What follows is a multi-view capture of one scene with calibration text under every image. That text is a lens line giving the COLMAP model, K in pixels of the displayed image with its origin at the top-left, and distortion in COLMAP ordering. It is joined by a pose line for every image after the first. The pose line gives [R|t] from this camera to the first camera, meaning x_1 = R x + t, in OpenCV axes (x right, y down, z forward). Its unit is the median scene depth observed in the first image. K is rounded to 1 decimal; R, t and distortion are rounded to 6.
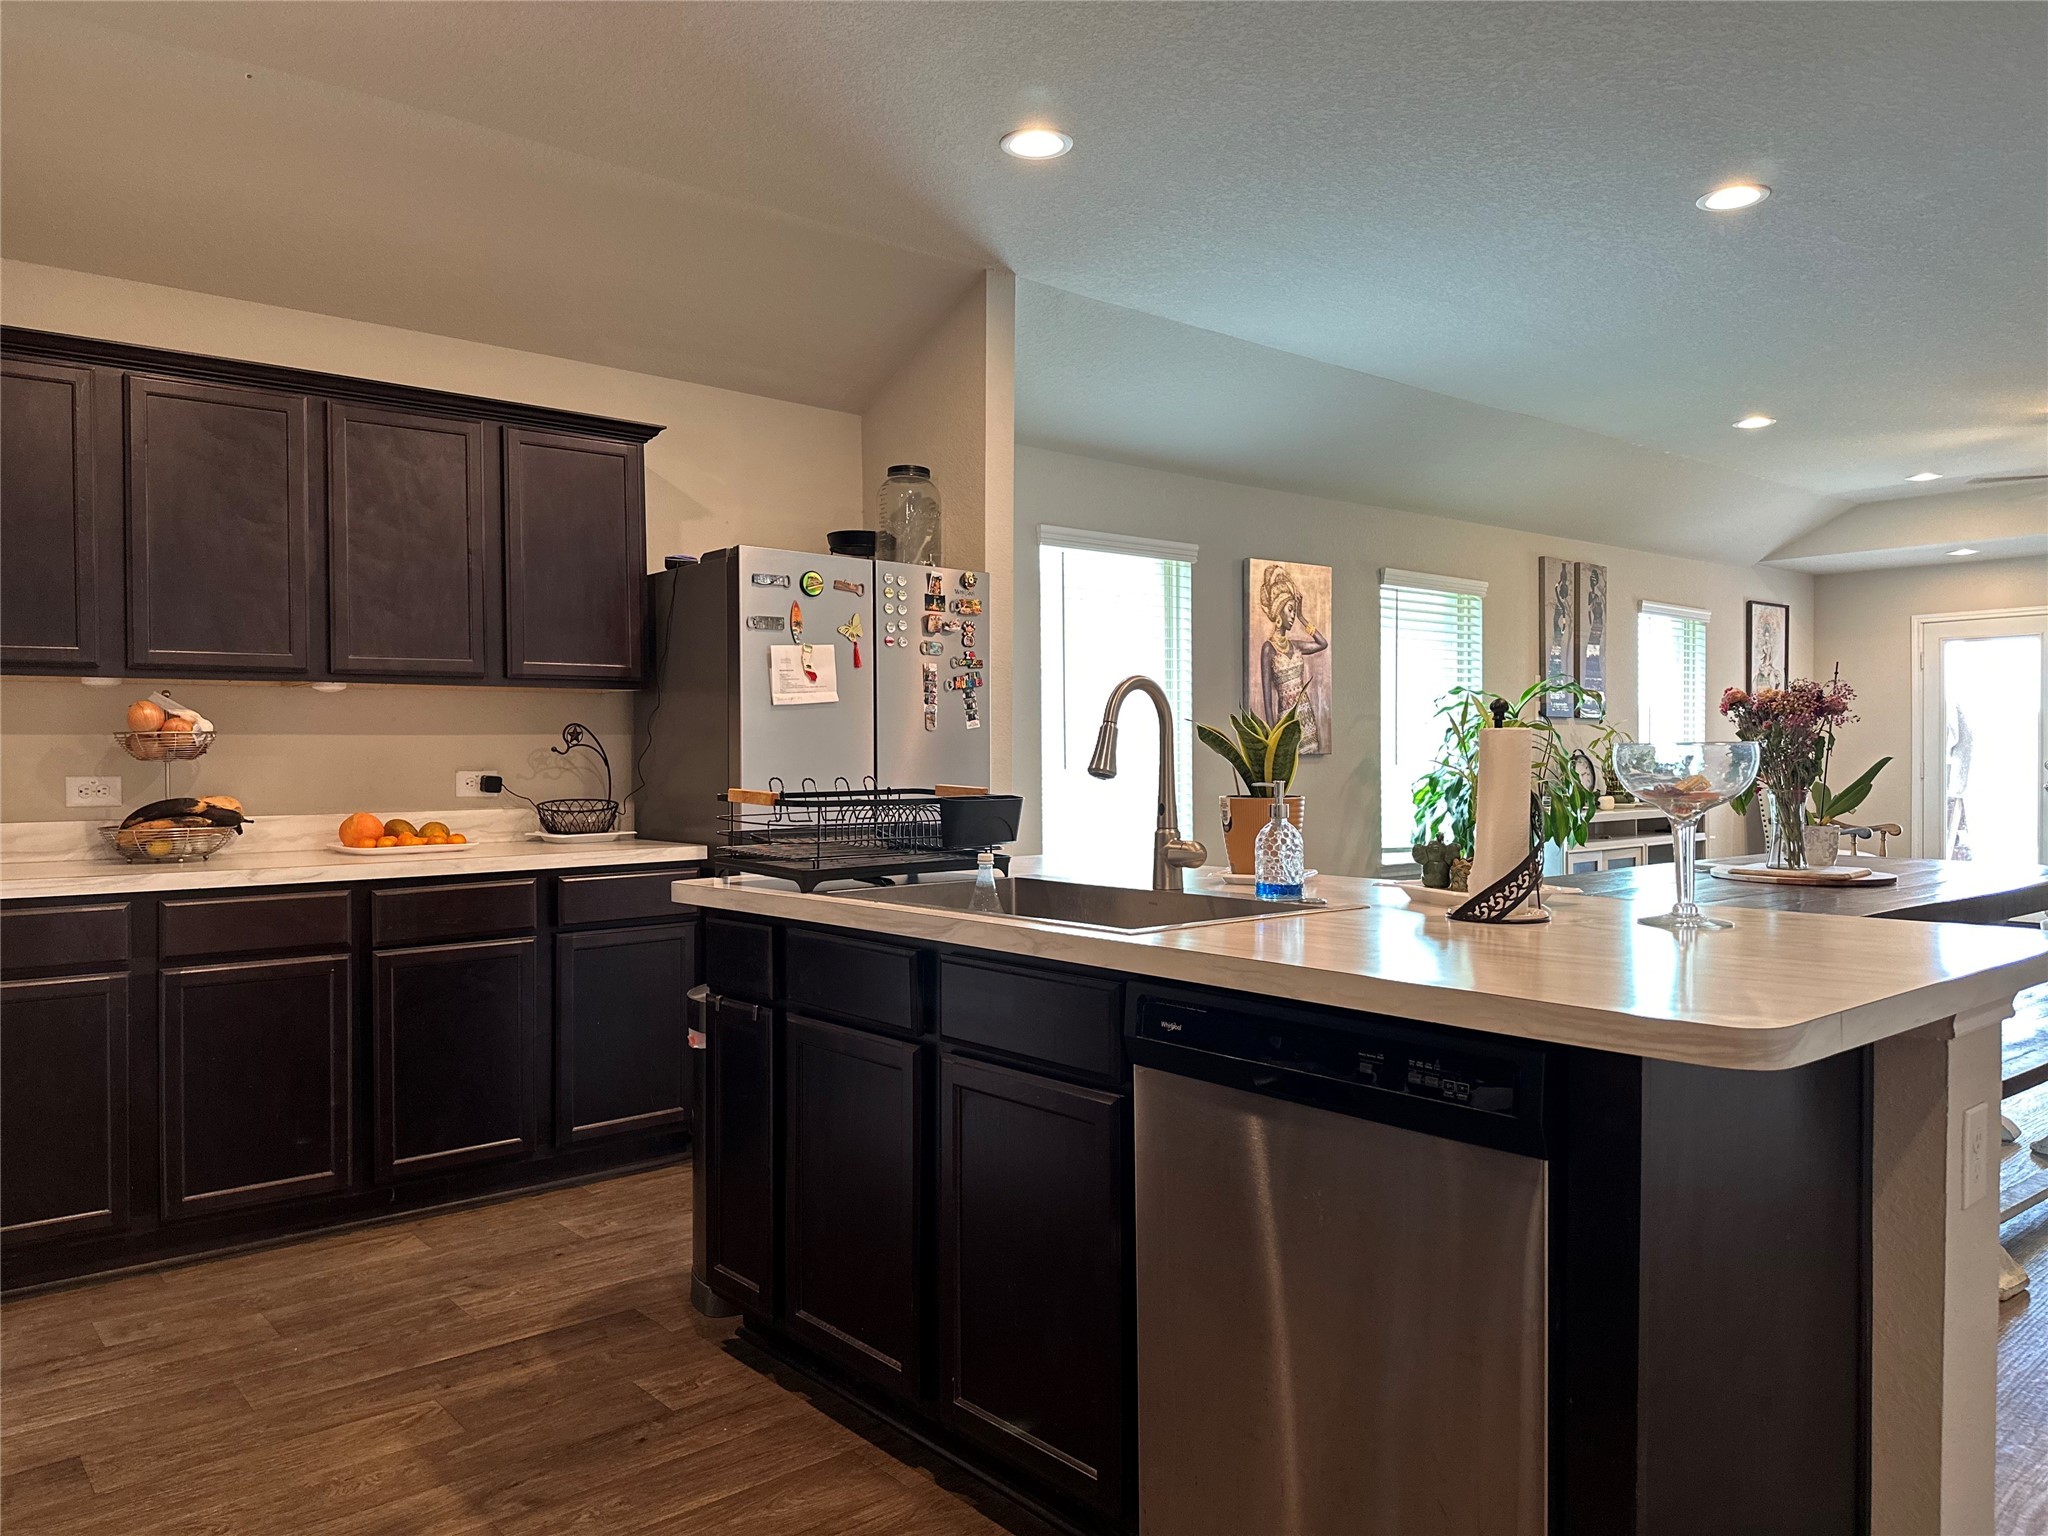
lens RADIAL K [[1455.5, 0, 1024.0], [0, 1455.5, 768.0], [0, 0, 1]] dist [0.044156, -0.045685]
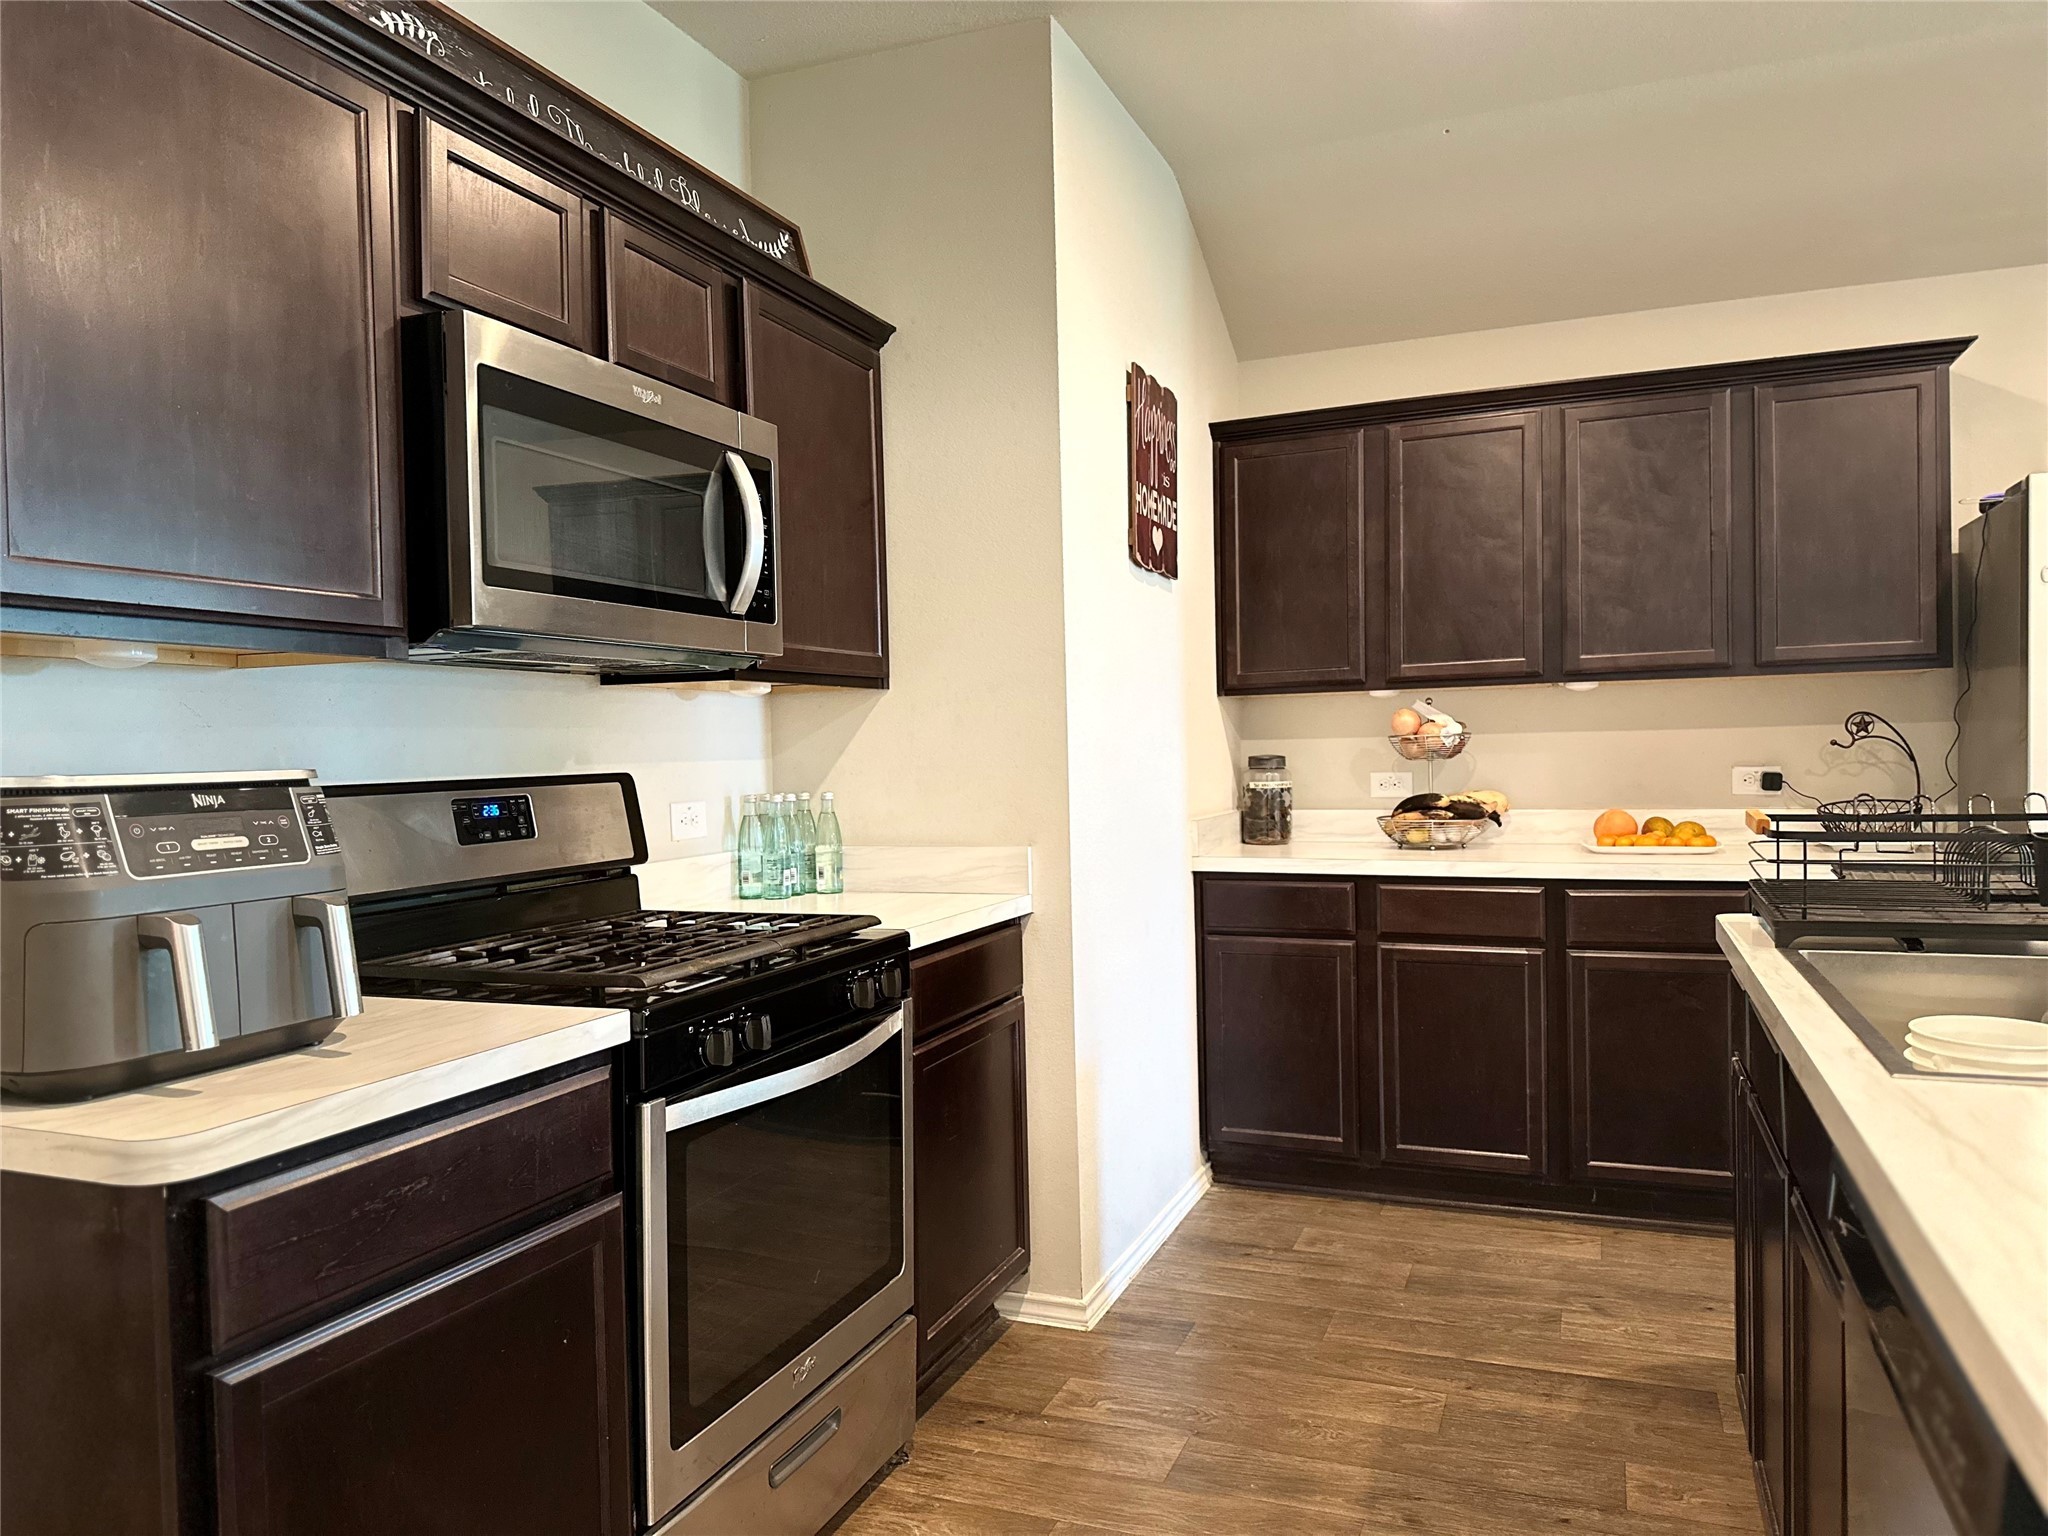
lens RADIAL K [[1455.5, 0, 1024.0], [0, 1455.5, 768.0], [0, 0, 1]] dist [0.044156, -0.045685]
pose [[0.476413, 0.009418, -0.879171, 0.266457], [0.011002, 0.999800, 0.016673, -0.021503], [0.879153, -0.017616, 0.476215, 0.192444]]
